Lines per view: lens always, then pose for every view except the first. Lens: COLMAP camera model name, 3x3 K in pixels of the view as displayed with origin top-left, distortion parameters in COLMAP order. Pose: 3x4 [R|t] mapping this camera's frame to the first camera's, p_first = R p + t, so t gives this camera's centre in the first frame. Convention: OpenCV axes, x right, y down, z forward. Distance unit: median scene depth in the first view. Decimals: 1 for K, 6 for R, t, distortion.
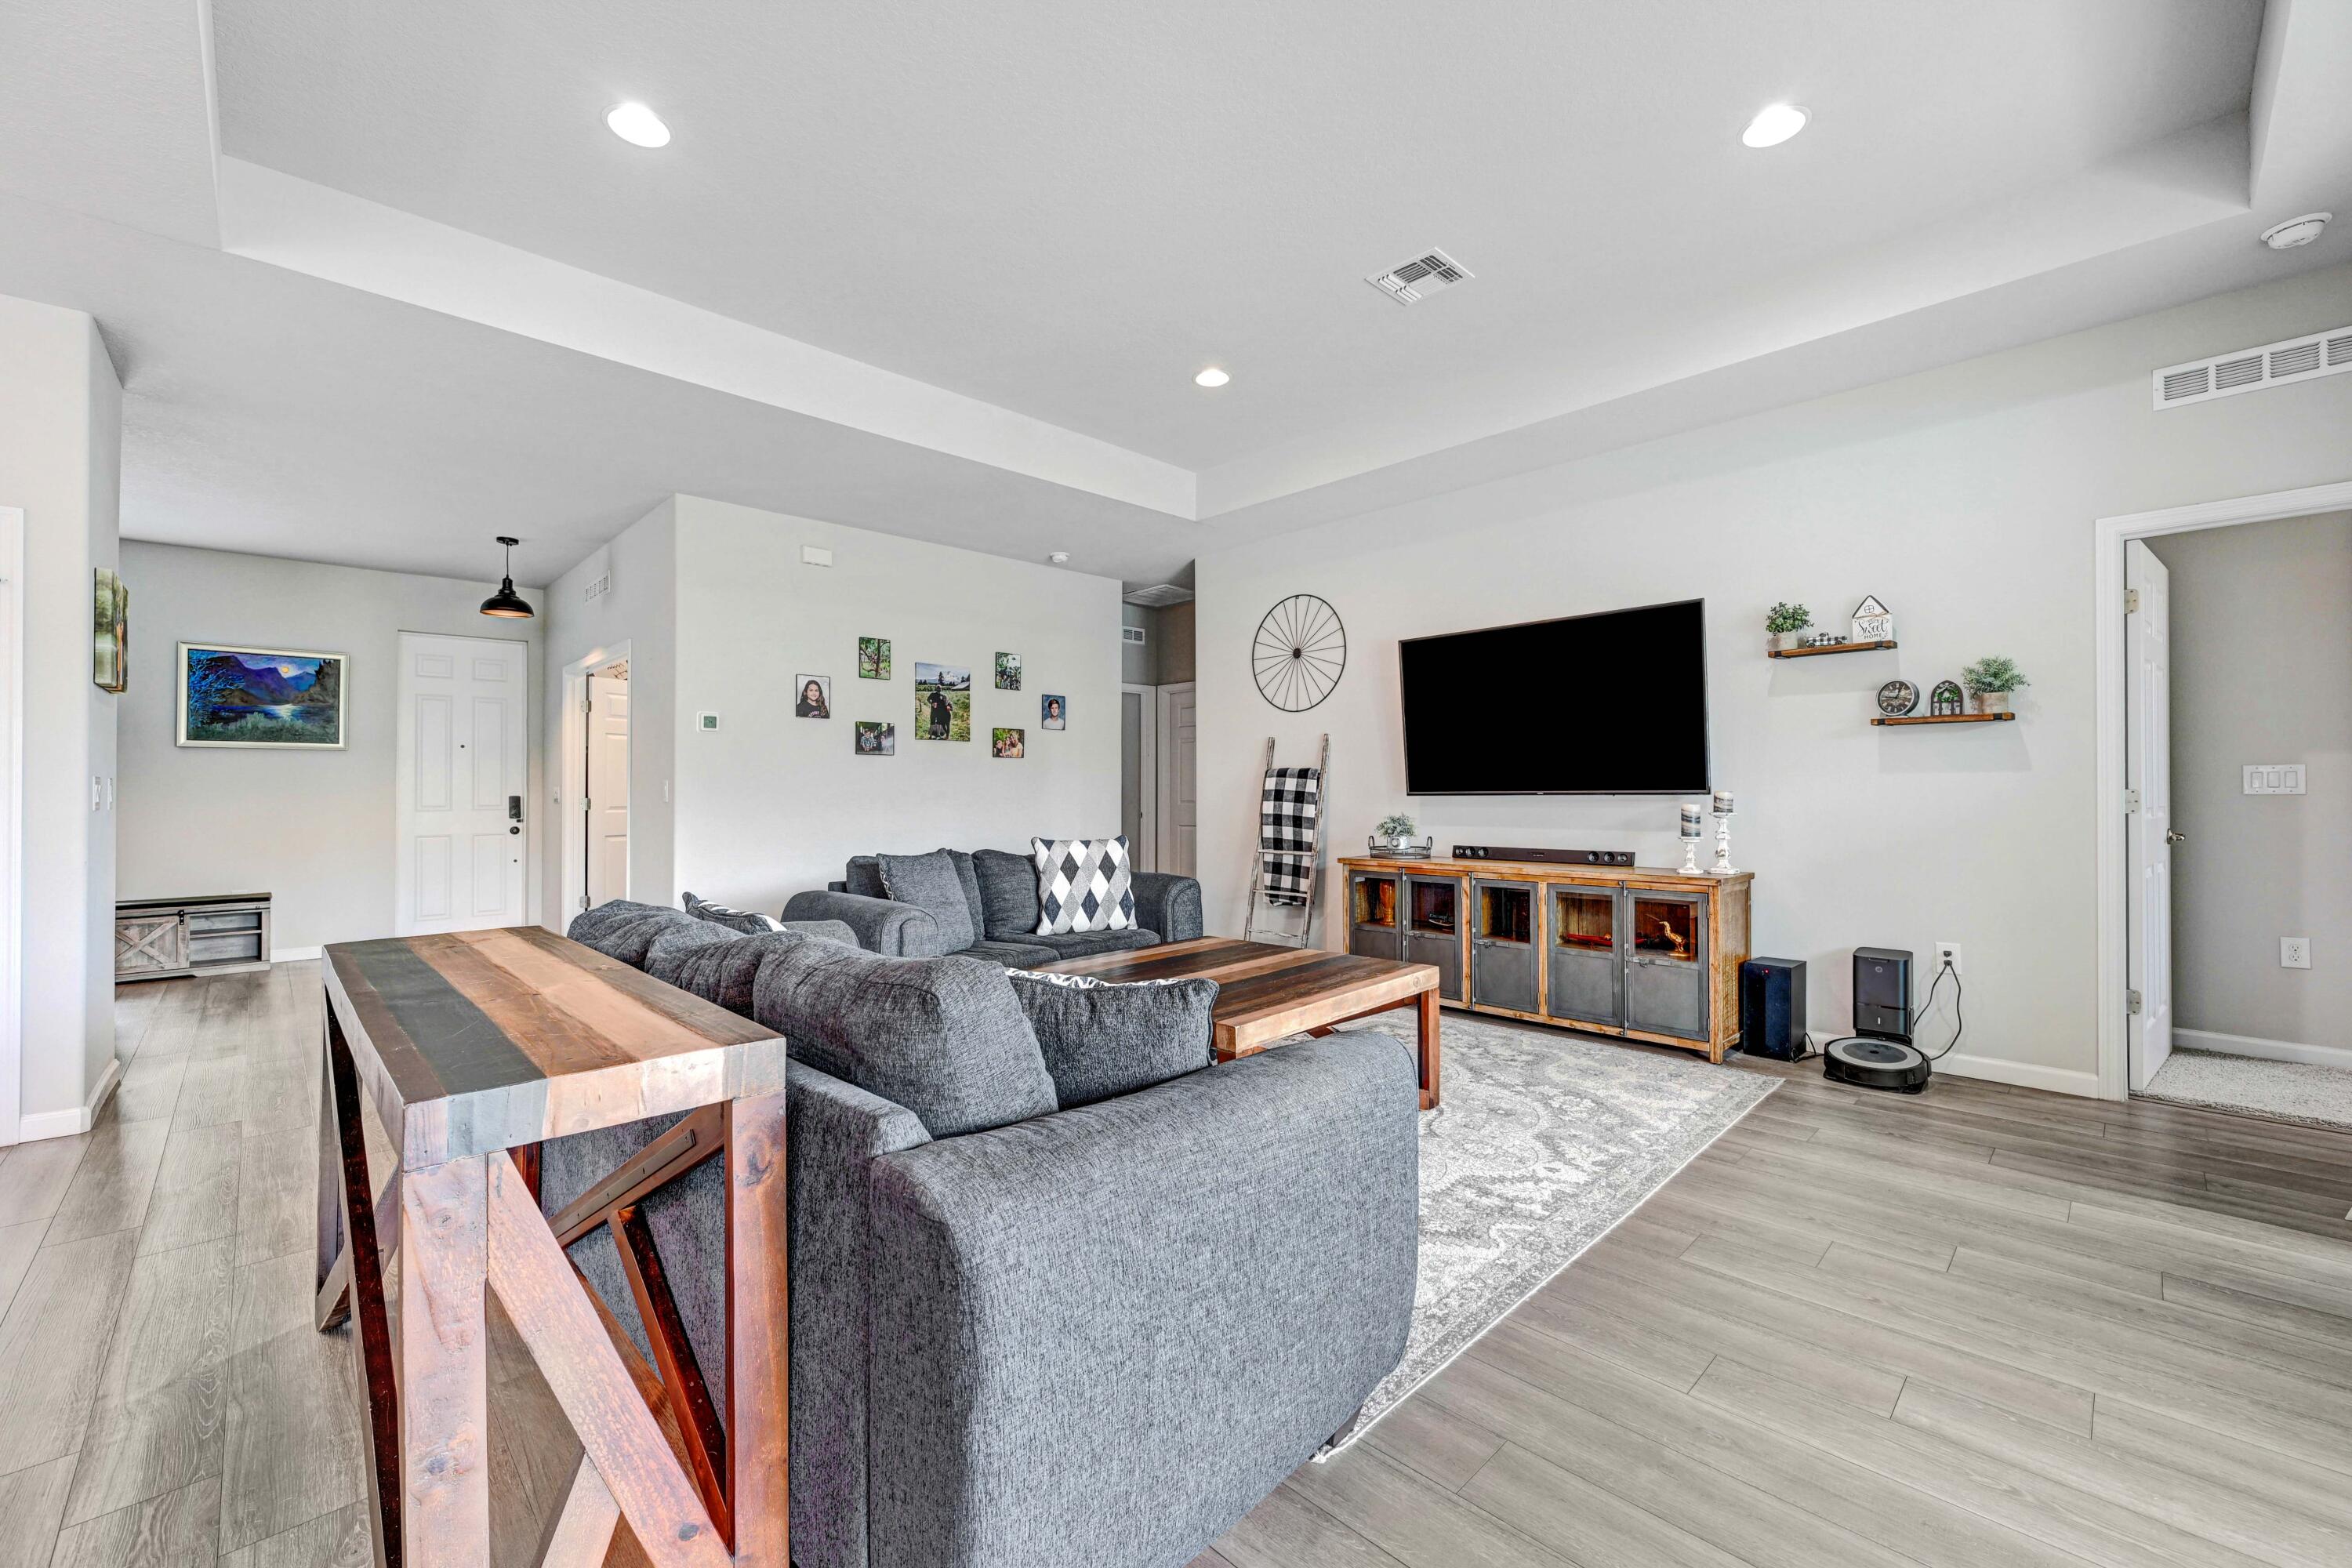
lens RADIAL K [[943.5, 0, 1159.6], [0, 943.5, 785.2], [0, 0, 1]] dist [0.001692, 0.001095]
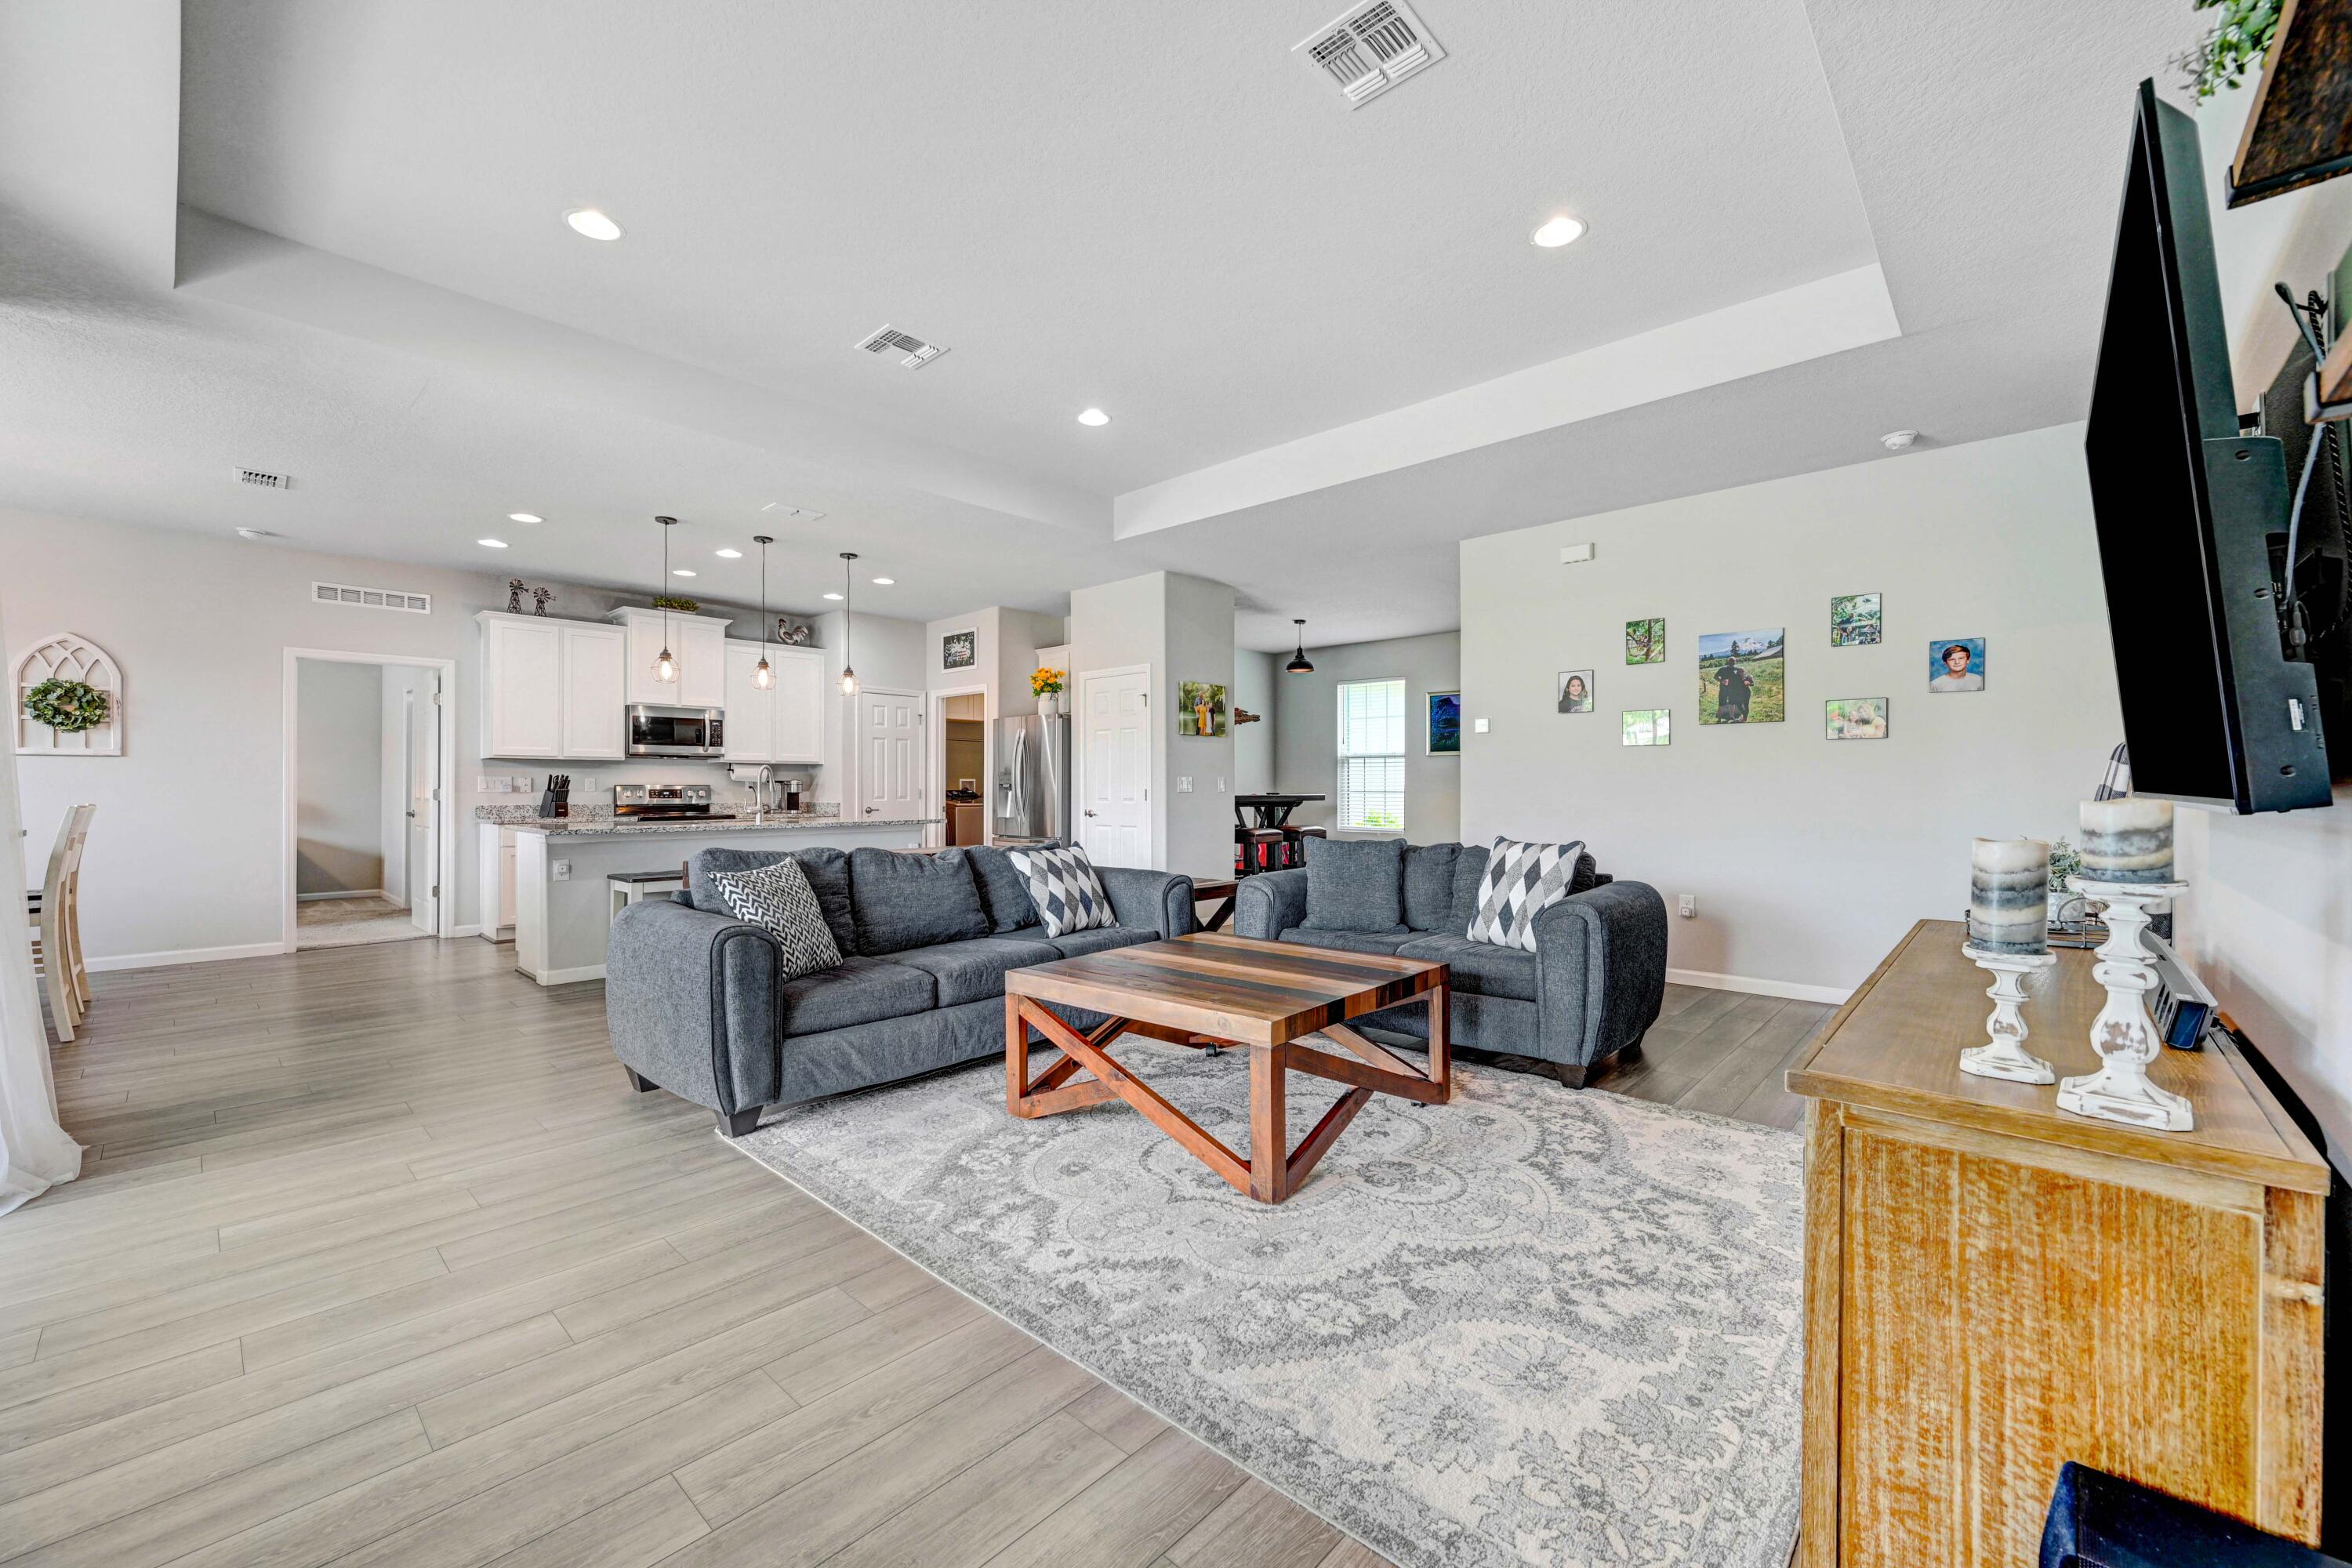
lens RADIAL K [[943.5, 0, 1218.9], [0, 943.5, 782.4], [0, 0, 1]] dist [0.001692, 0.001095]
pose [[0.070575, 0.001394, -0.997505, 0.639041], [0.005689, 0.999982, 0.001800, 0.000093], [0.997490, -0.005802, 0.070566, 0.556214]]
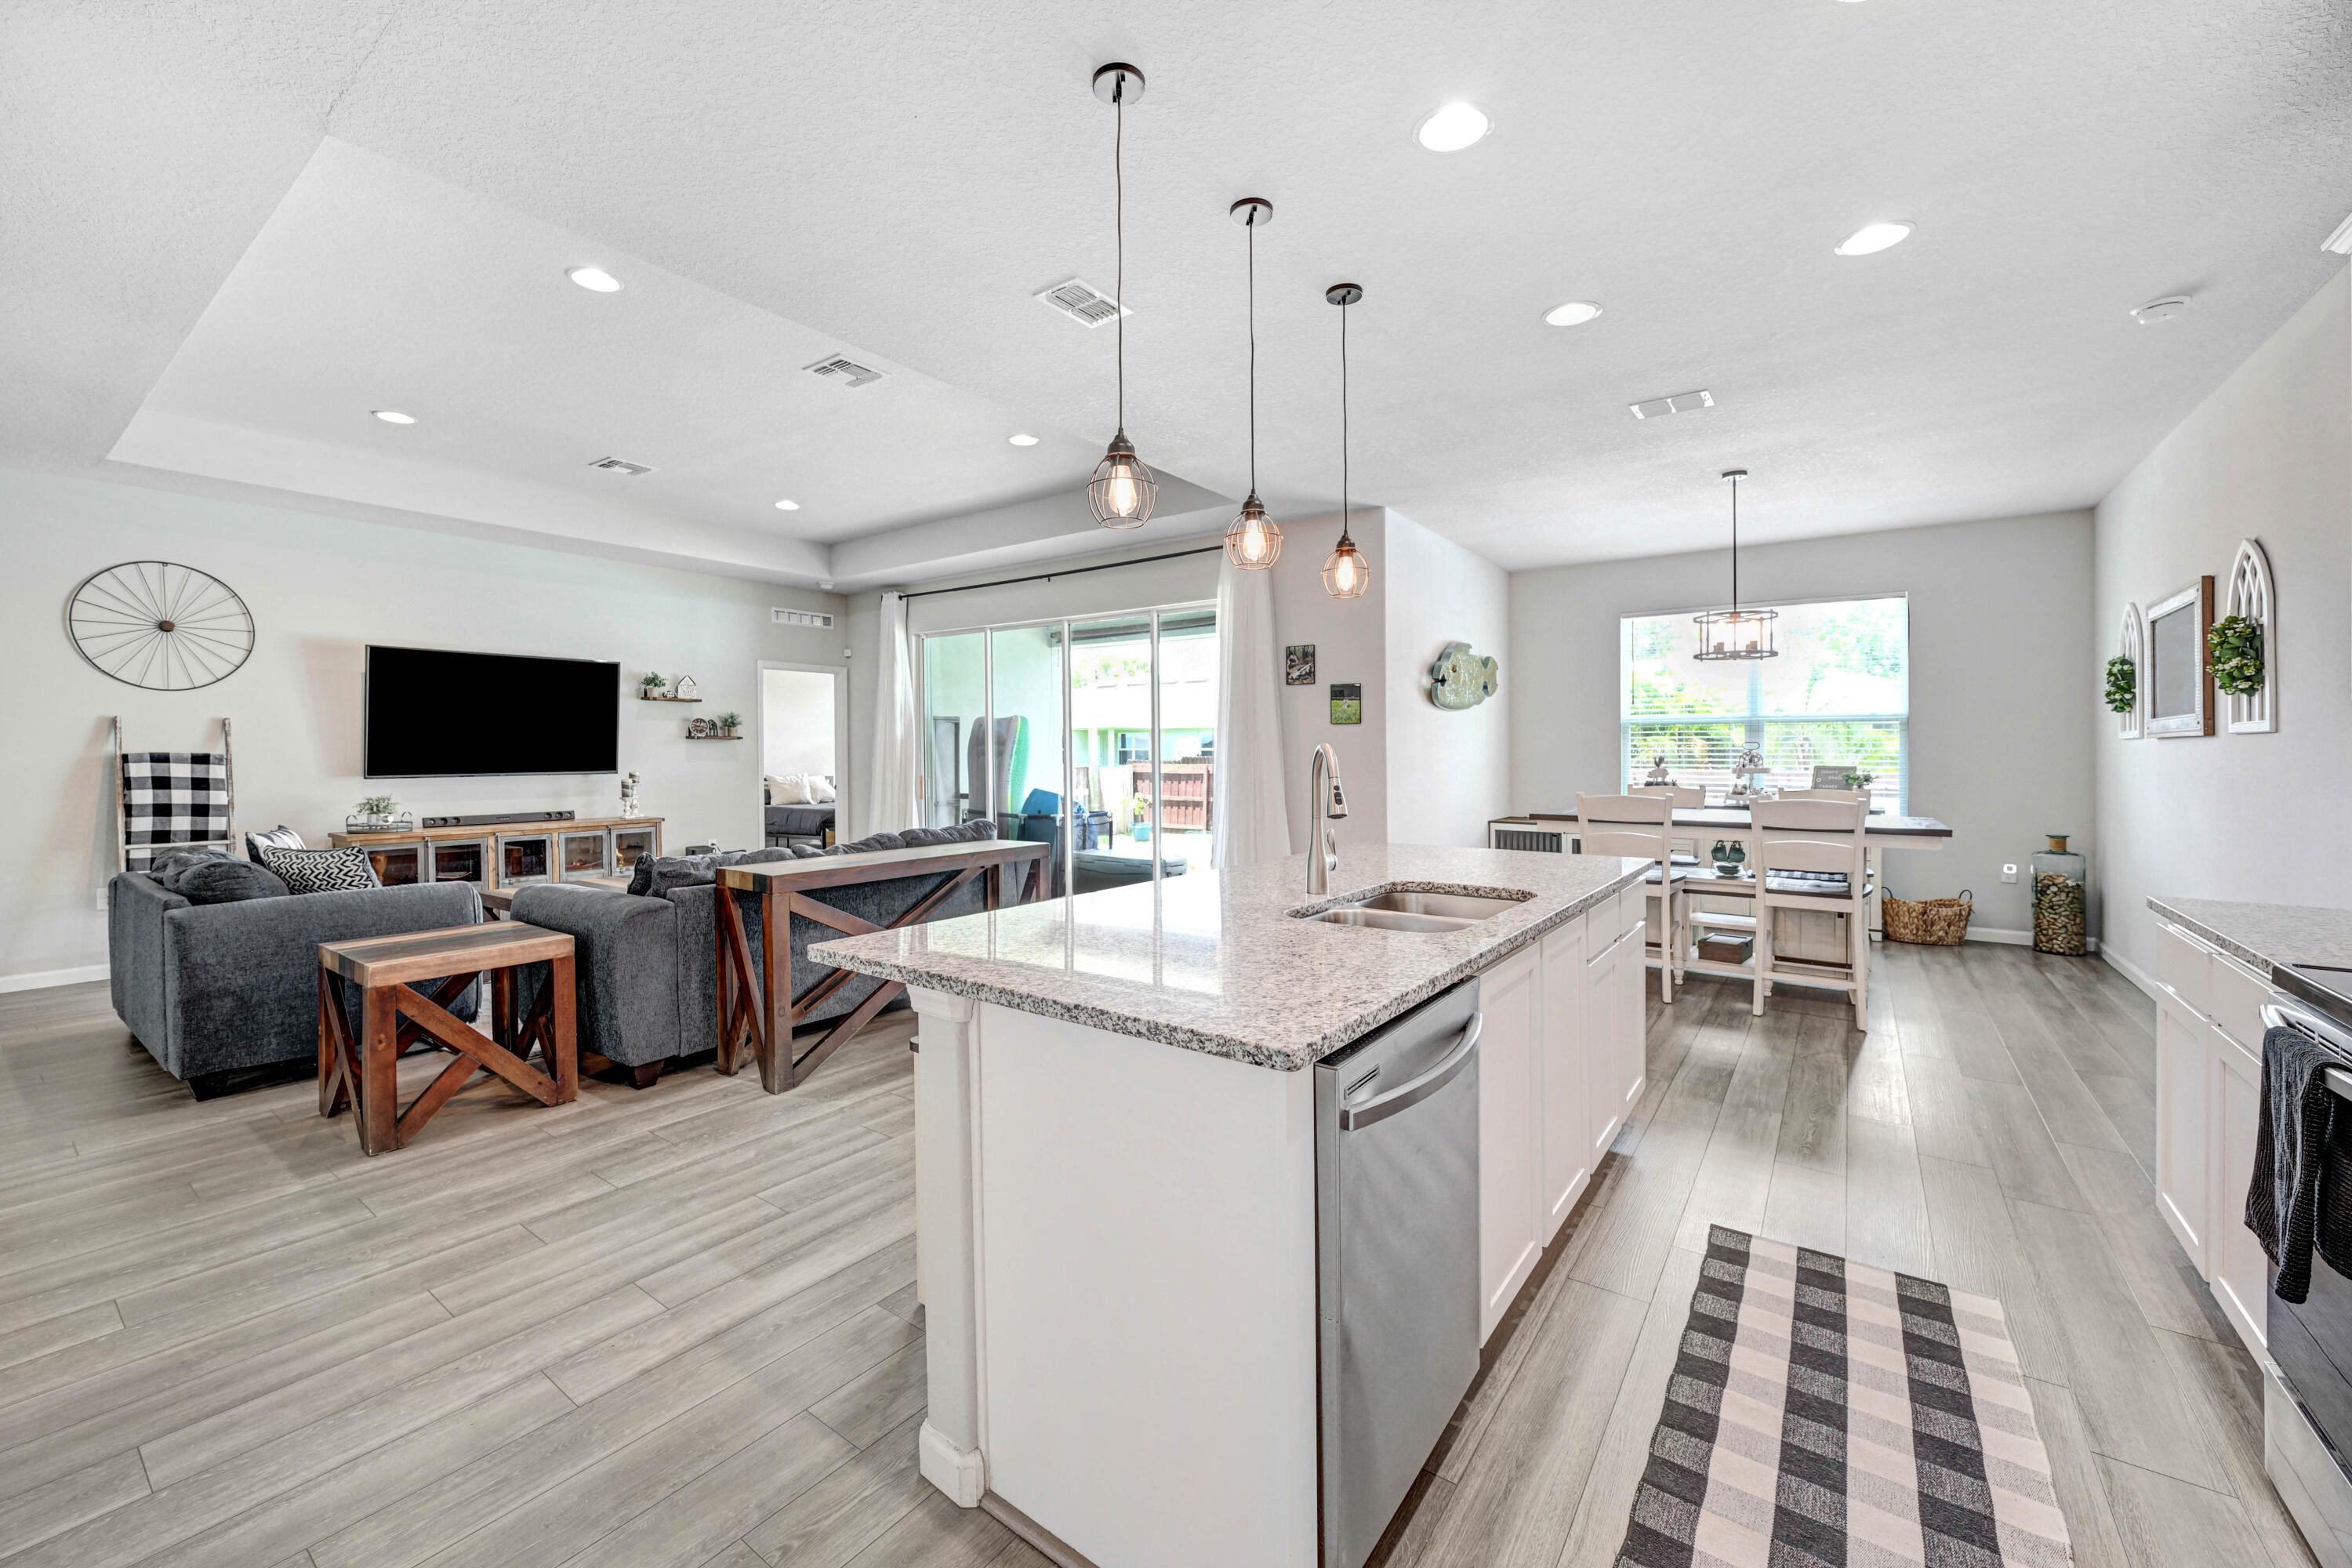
lens RADIAL K [[943.5, 0, 1173.1], [0, 943.5, 764.5], [0, 0, 1]] dist [0.001692, 0.001095]
pose [[-0.177370, -0.009492, 0.984098, -0.955928], [-0.004205, 0.999952, 0.008887, -0.019179], [-0.984135, -0.002562, -0.177402, 0.210760]]
